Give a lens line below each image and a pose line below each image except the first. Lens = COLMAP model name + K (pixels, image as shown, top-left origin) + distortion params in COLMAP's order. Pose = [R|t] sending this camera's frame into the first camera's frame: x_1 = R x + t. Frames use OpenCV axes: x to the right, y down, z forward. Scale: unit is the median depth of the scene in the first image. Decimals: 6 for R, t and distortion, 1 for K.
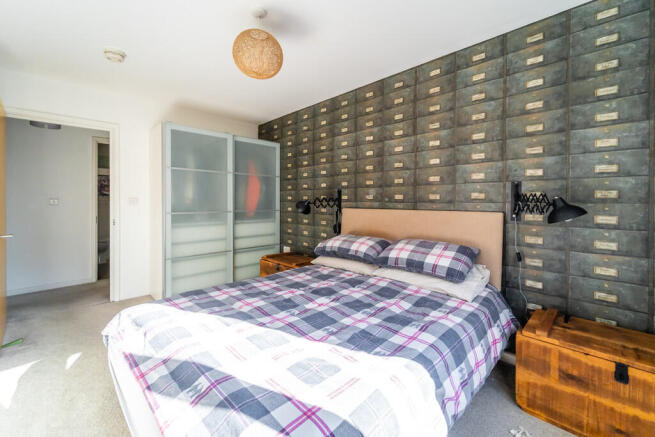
lens RADIAL K [[270.0, 0, 348.6], [0, 270.0, 201.7], [0, 0, 1]] dist [-0.001574, -0.000368]
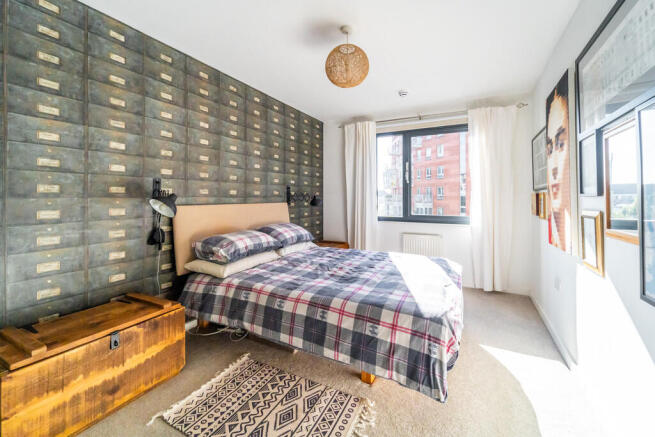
lens RADIAL K [[270.0, 0, 335.7], [0, 270.0, 195.1], [0, 0, 1]] dist [-0.001574, -0.000368]
pose [[-0.271728, 0.003774, 0.962367, -0.841828], [-0.000805, 0.999991, -0.004149, -0.001992], [-0.962374, -0.001902, -0.271722, 0.783011]]
